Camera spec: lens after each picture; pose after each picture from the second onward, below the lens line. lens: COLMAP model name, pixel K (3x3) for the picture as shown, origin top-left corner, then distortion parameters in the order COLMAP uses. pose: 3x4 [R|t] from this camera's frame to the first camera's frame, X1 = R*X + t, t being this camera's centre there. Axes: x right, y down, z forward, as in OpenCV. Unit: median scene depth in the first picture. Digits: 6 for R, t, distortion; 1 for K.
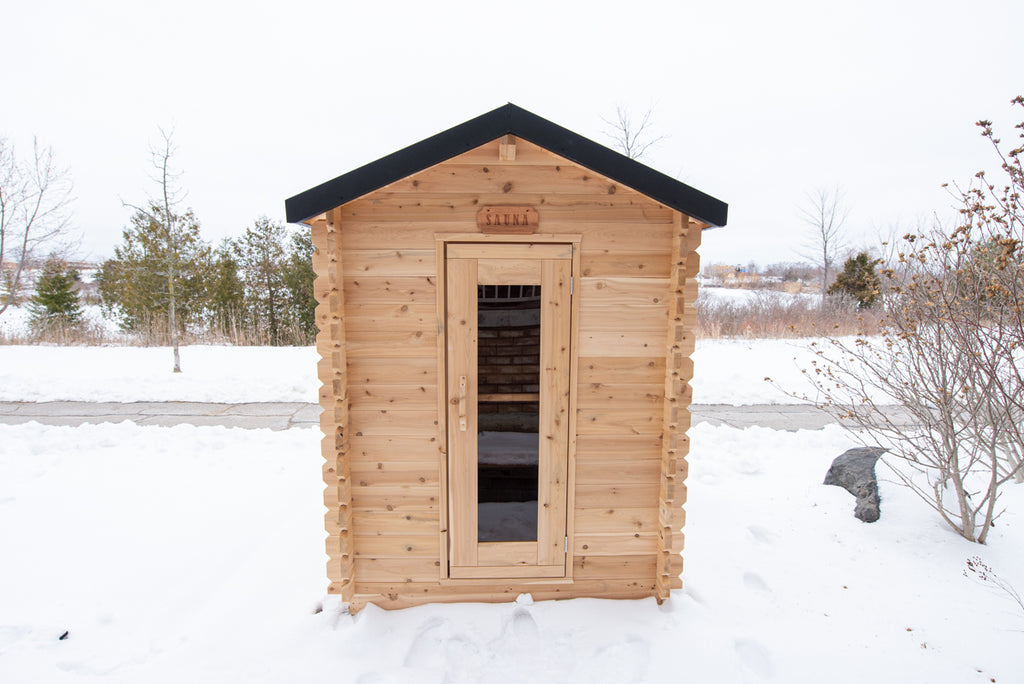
lens RADIAL K [[476.0, 0, 510.5], [0, 476.0, 342.9], [0, 0, 1]] dist [-0.038037, 0.000007]
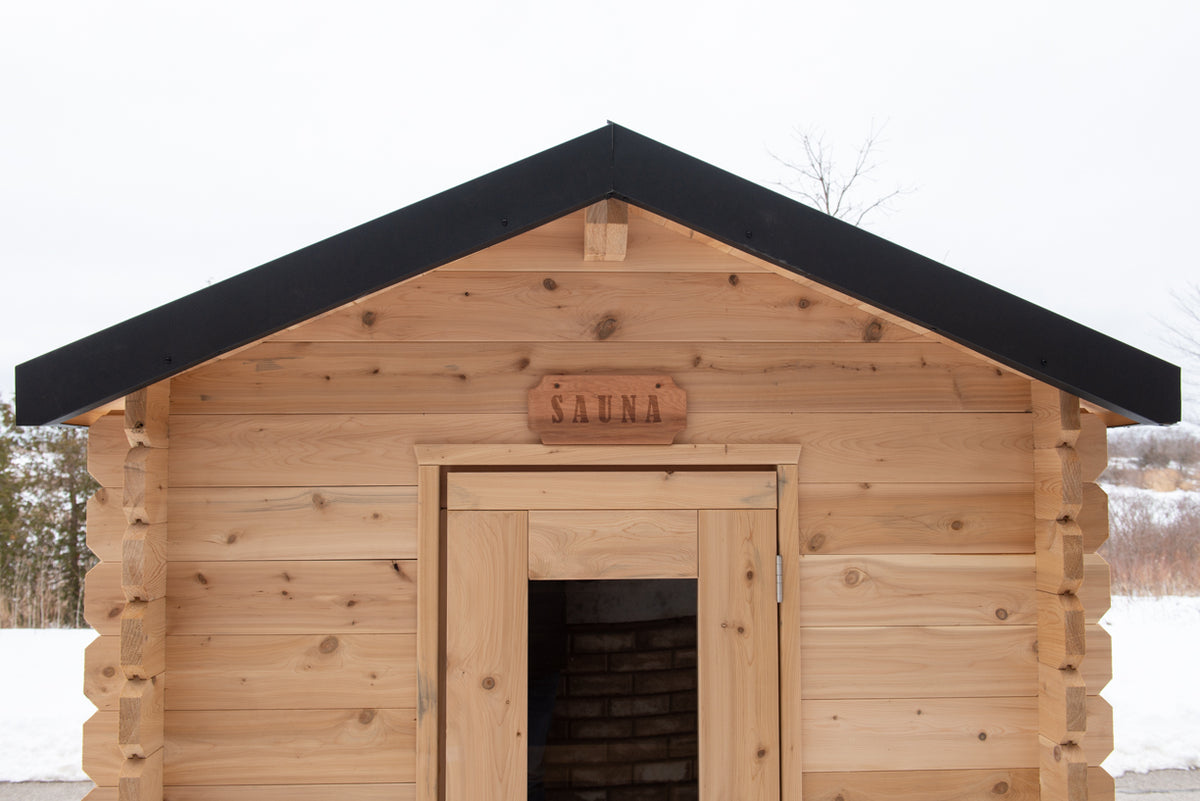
lens RADIAL K [[974.9, 0, 600.0], [0, 974.9, 400.5], [0, 0, 1]] dist [-0.043679, -0.016337]
pose [[0.999782, -0.007235, 0.019601, -0.027053], [0.010963, 0.980272, -0.197351, -0.110542], [-0.017787, 0.197522, 0.980137, 0.226277]]
